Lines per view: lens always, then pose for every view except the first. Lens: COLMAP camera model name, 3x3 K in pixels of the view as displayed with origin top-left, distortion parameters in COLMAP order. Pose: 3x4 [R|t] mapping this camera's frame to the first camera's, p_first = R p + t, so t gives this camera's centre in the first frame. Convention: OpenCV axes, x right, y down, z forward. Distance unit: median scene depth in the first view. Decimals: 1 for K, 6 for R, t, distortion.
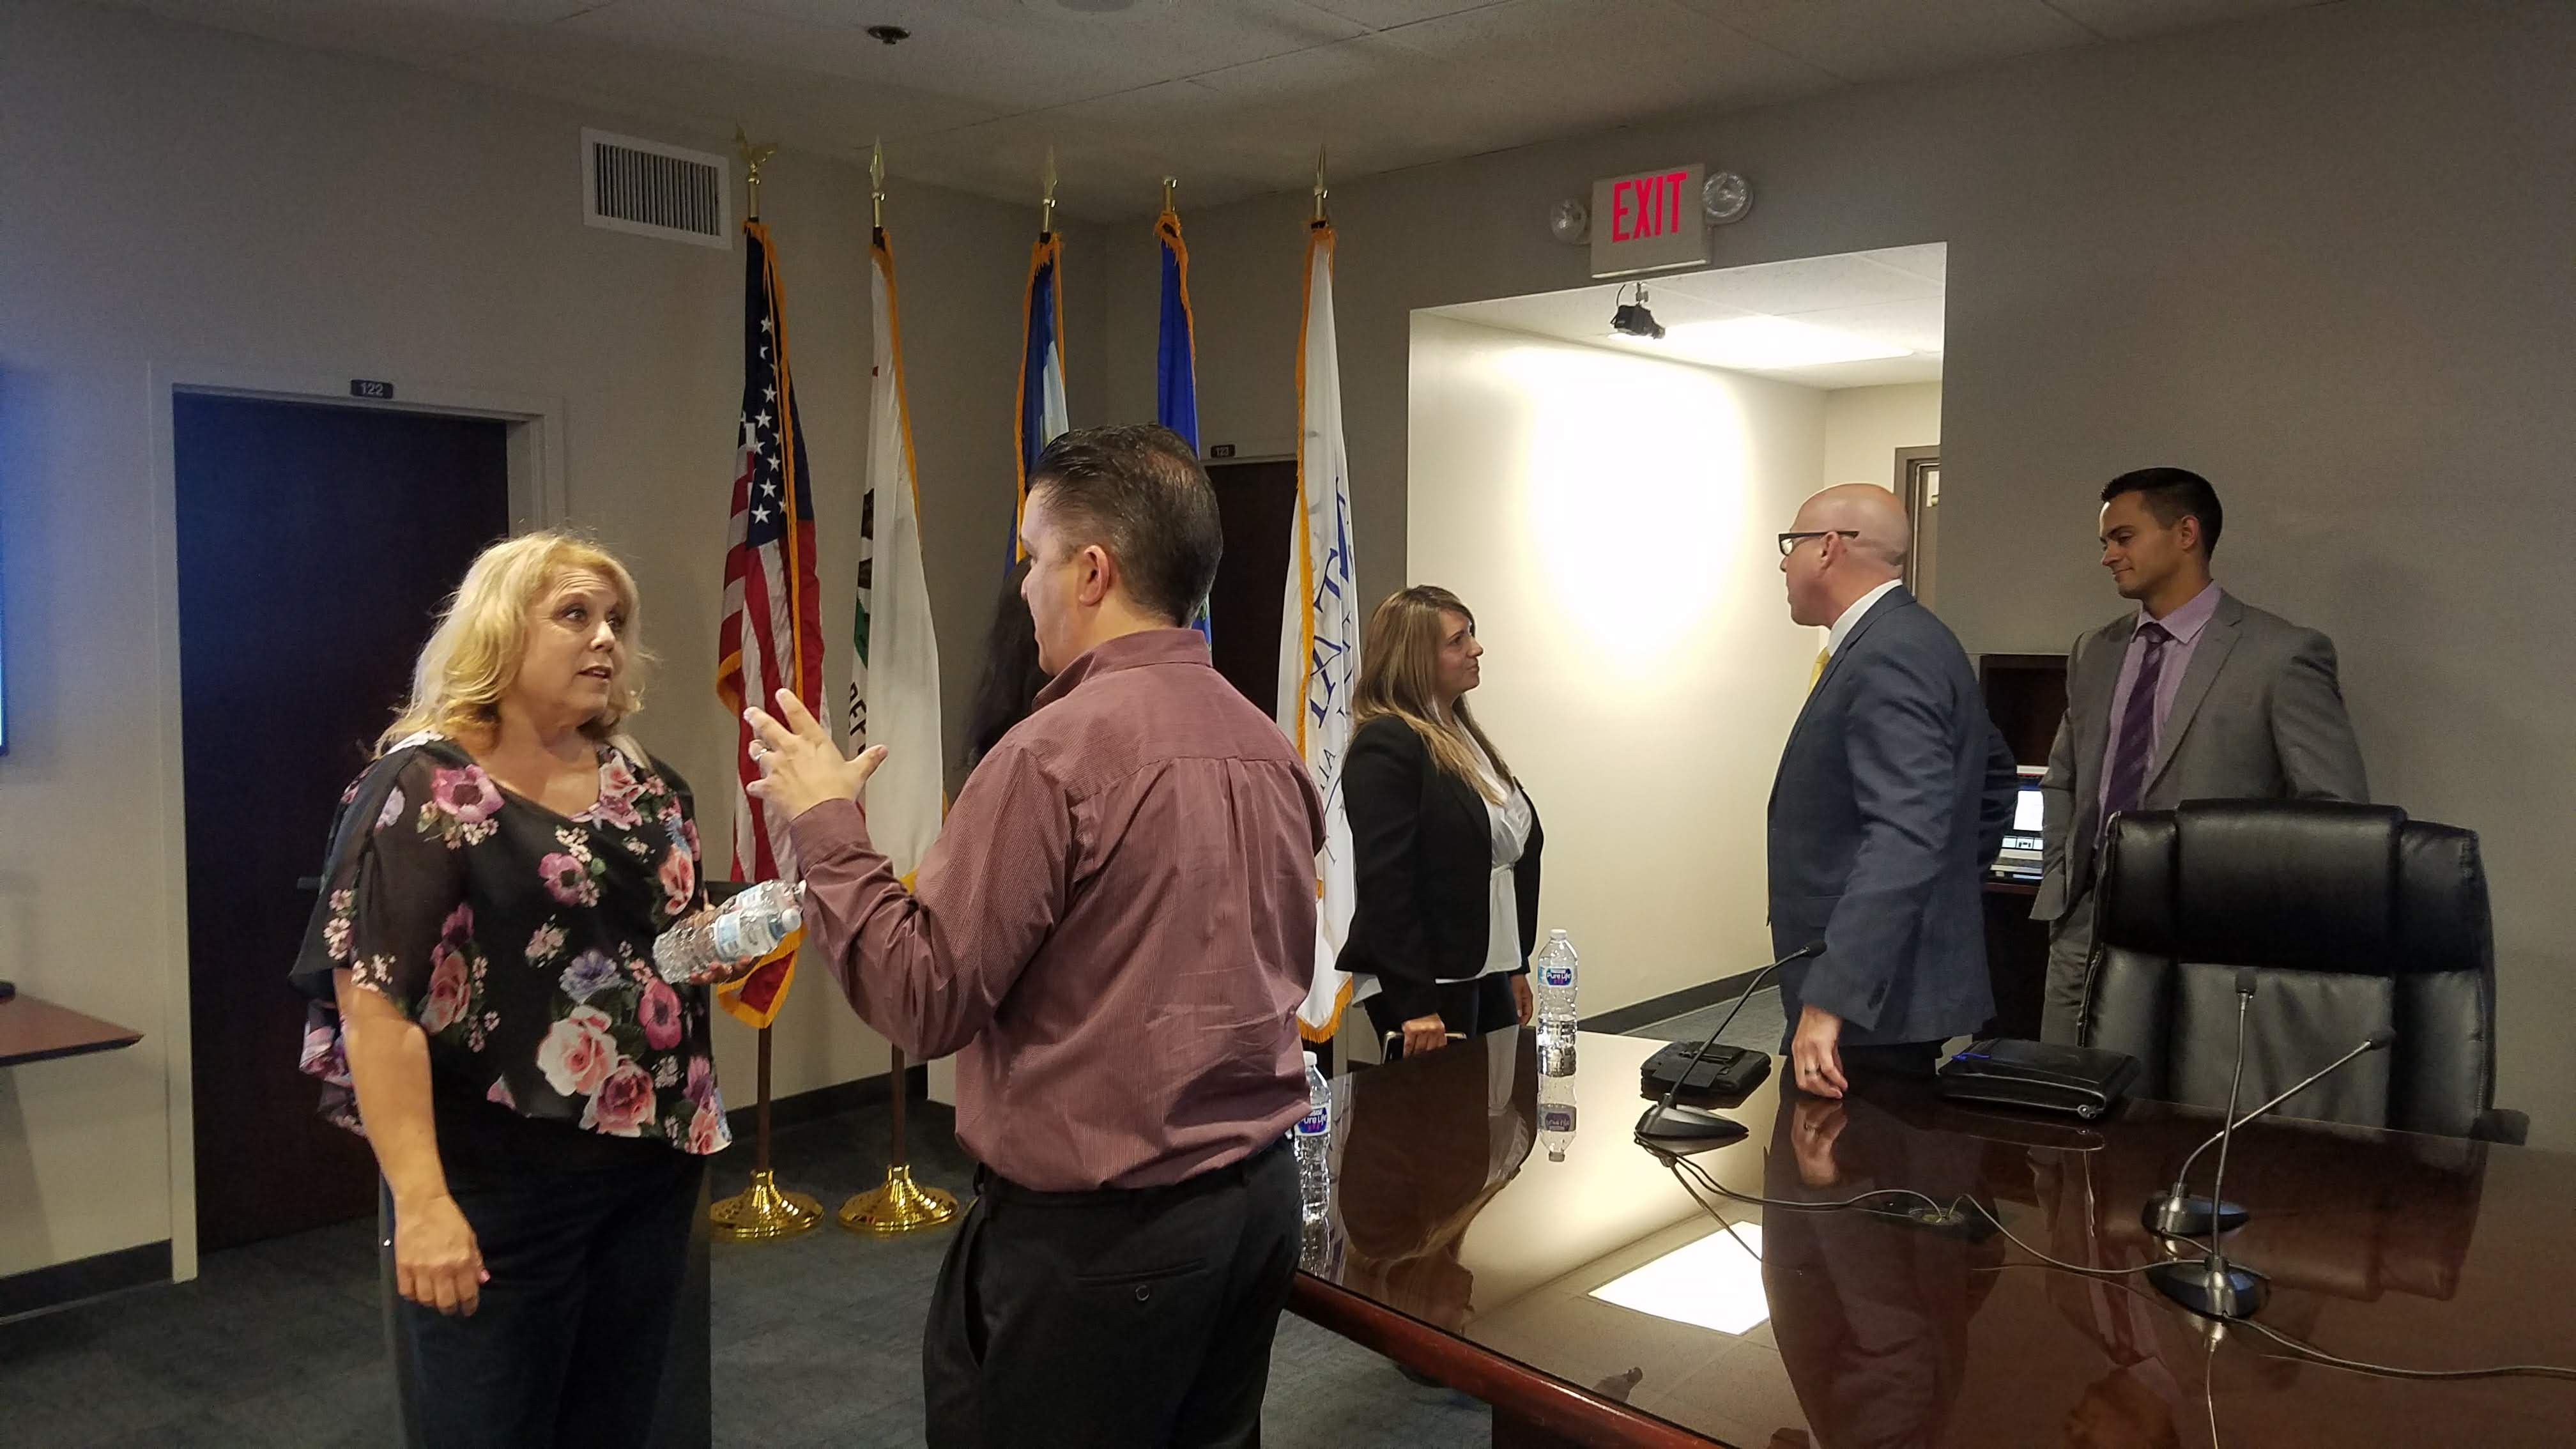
lens RADIAL K [[2005.0, 0, 1297.6], [0, 2005.0, 752.6], [0, 0, 1]] dist [0.352380, -0.564432]
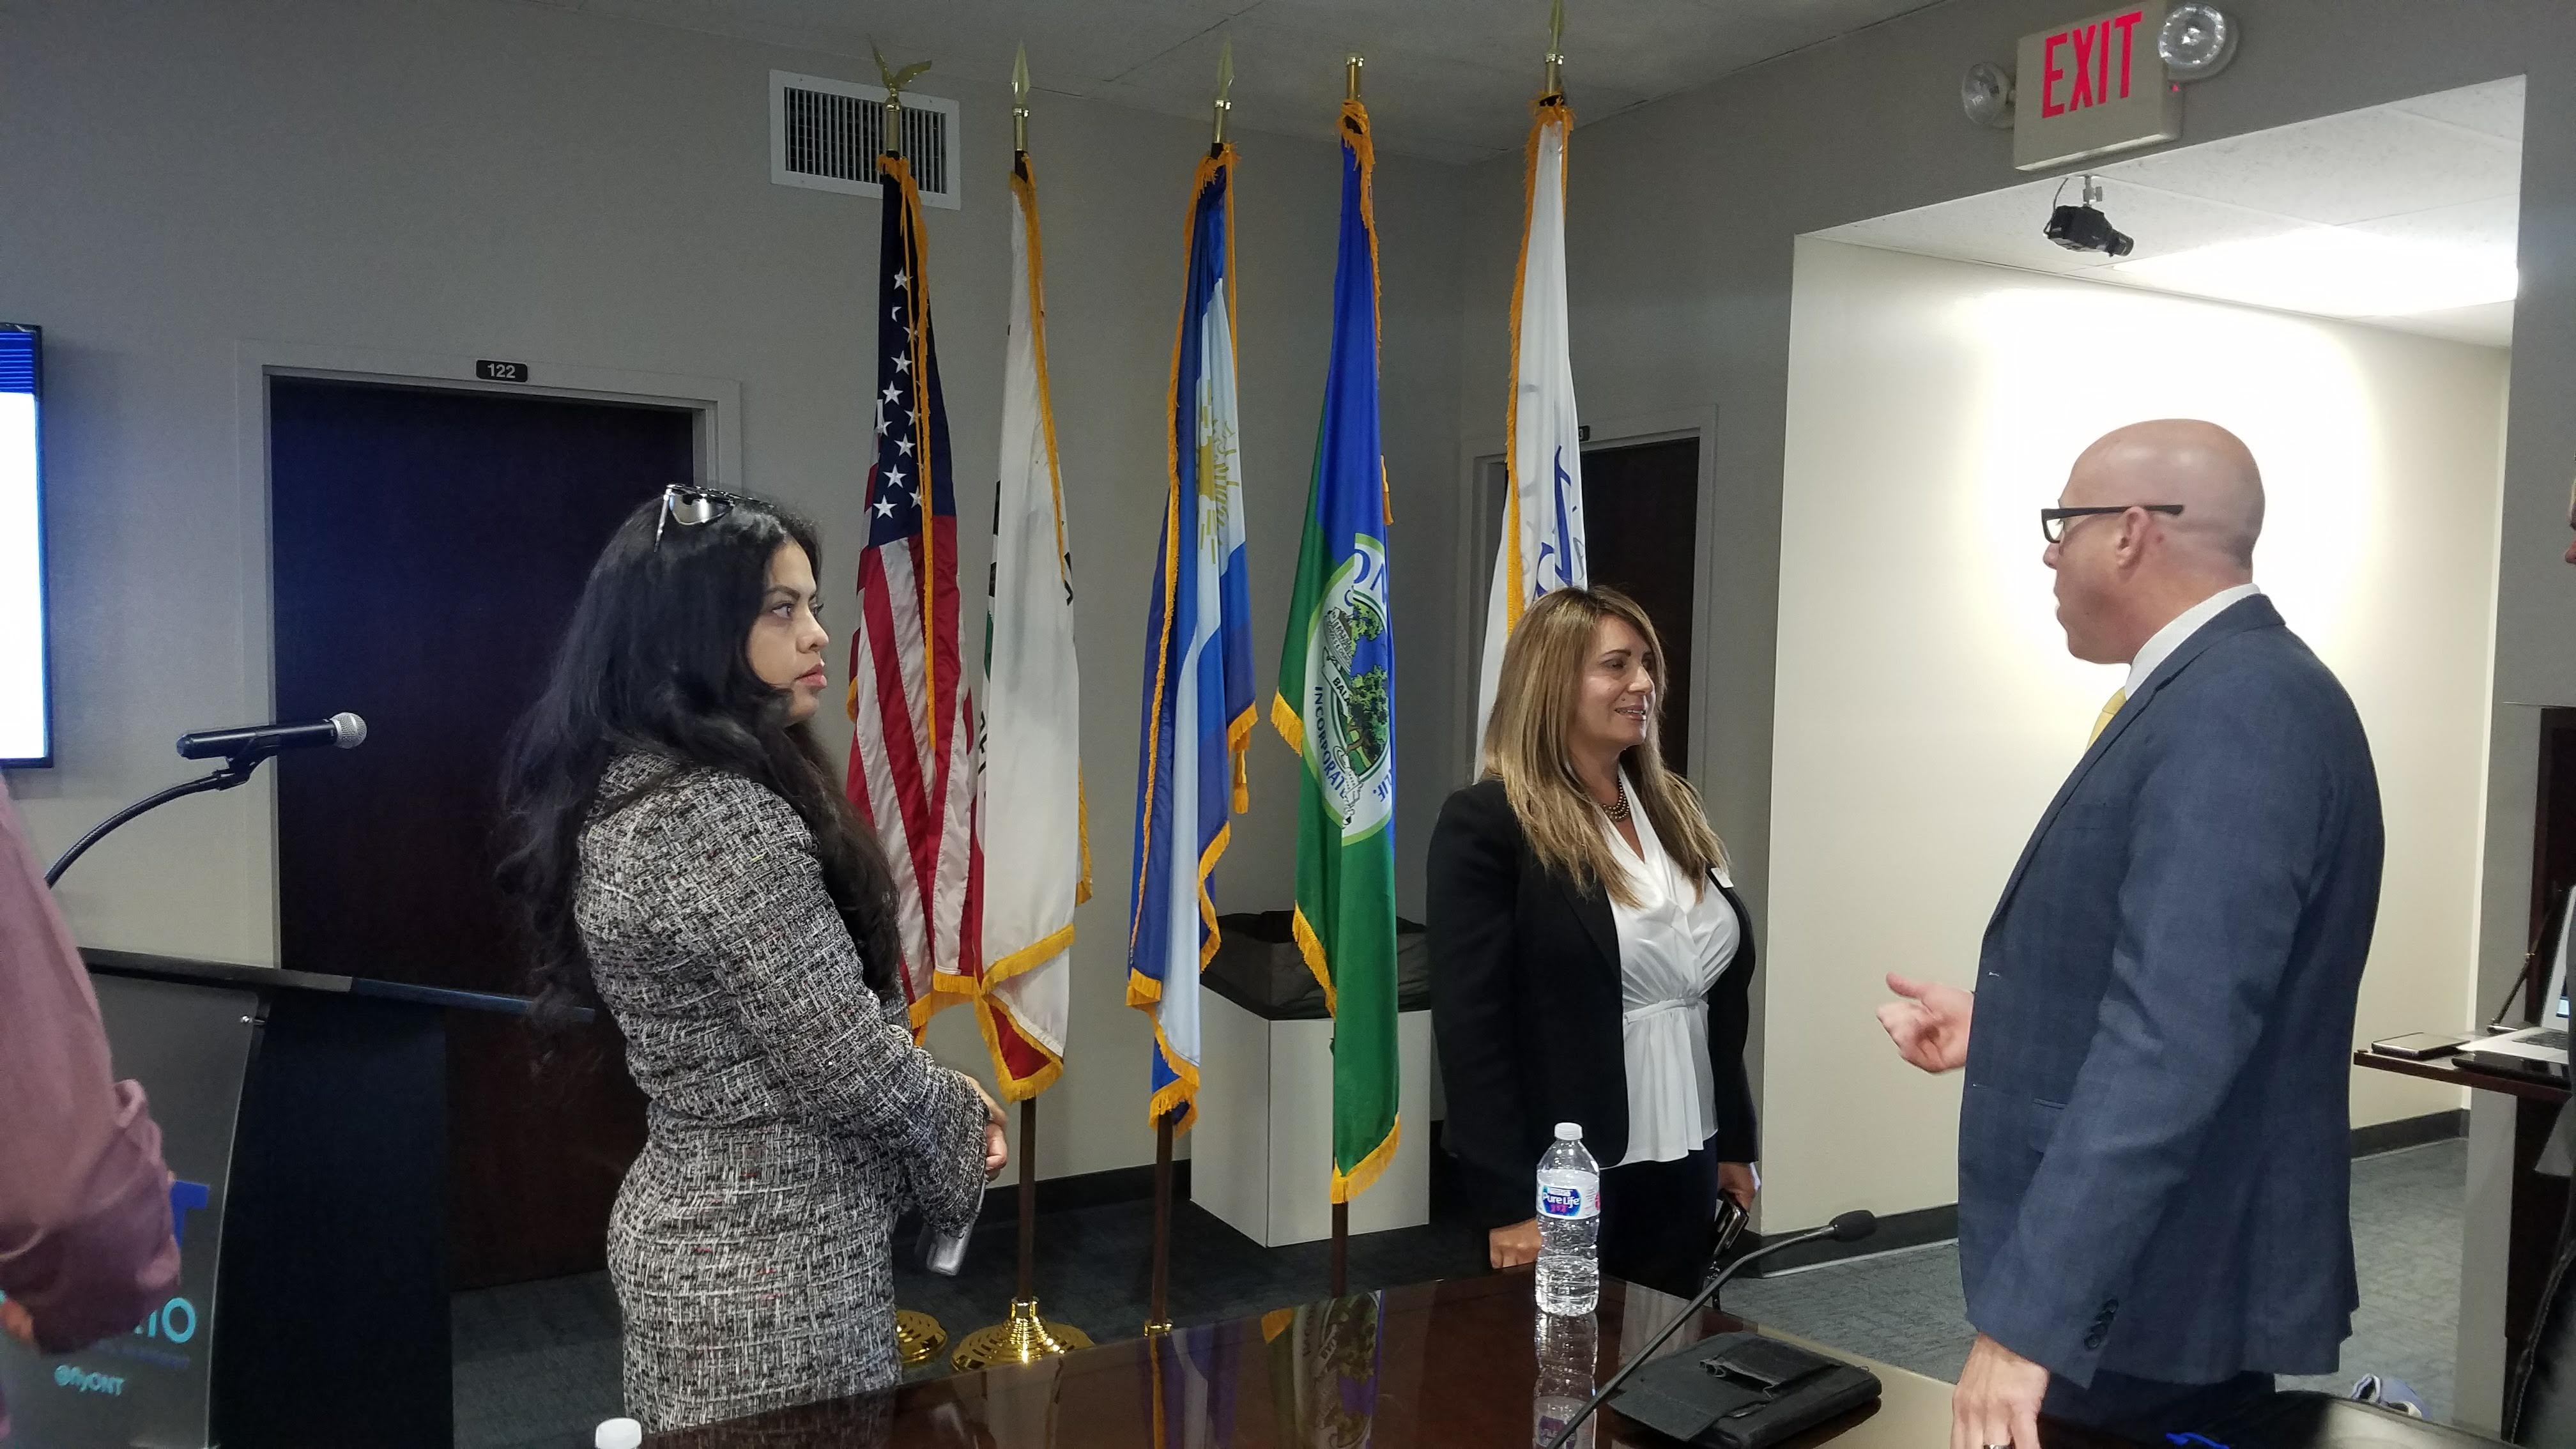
lens RADIAL K [[2082.9, 0, 1292.8], [0, 2082.9, 816.7], [0, 0, 1]] dist [0.188026, -0.268716]
pose [[0.948719, 0.041373, -0.313402, 0.168507], [-0.036545, 0.999106, 0.021269, -0.014792], [0.314002, -0.008725, 0.949382, 0.238250]]
